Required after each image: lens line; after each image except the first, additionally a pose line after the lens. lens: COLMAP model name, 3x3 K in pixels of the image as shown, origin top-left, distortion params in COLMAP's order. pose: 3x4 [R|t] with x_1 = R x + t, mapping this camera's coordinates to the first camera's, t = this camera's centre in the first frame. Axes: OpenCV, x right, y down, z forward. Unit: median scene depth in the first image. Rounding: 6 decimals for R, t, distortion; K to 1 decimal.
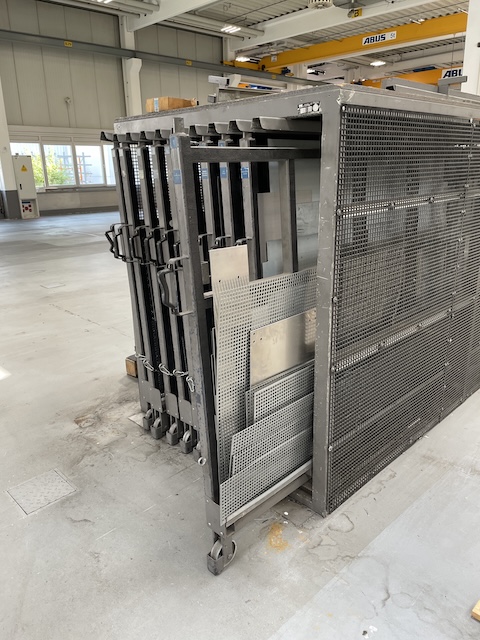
lens RADIAL K [[484.0, 0, 240.0], [0, 484.0, 320.0], [0, 0, 1]] dist [0.072427, -0.088612]
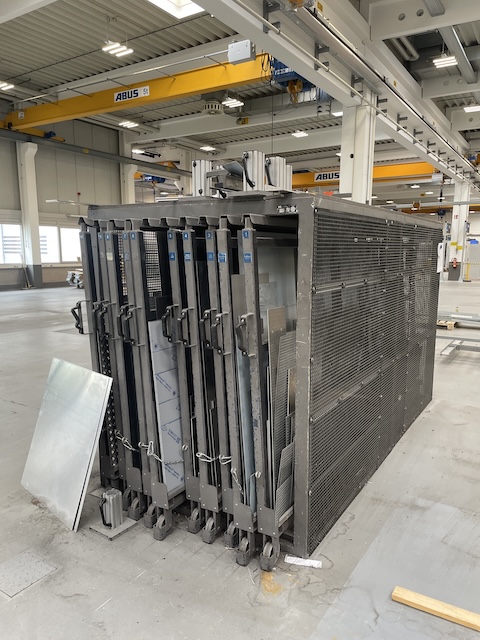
lens RADIAL K [[483.5, 0, 249.2], [0, 483.5, 326.6], [0, 0, 1]] dist [0.087412, -0.108935]
pose [[0.970456, -0.015337, 0.240790, -0.180391], [0.050947, 0.988501, -0.142371, 0.029262], [-0.235837, 0.150432, 0.960079, -0.096753]]
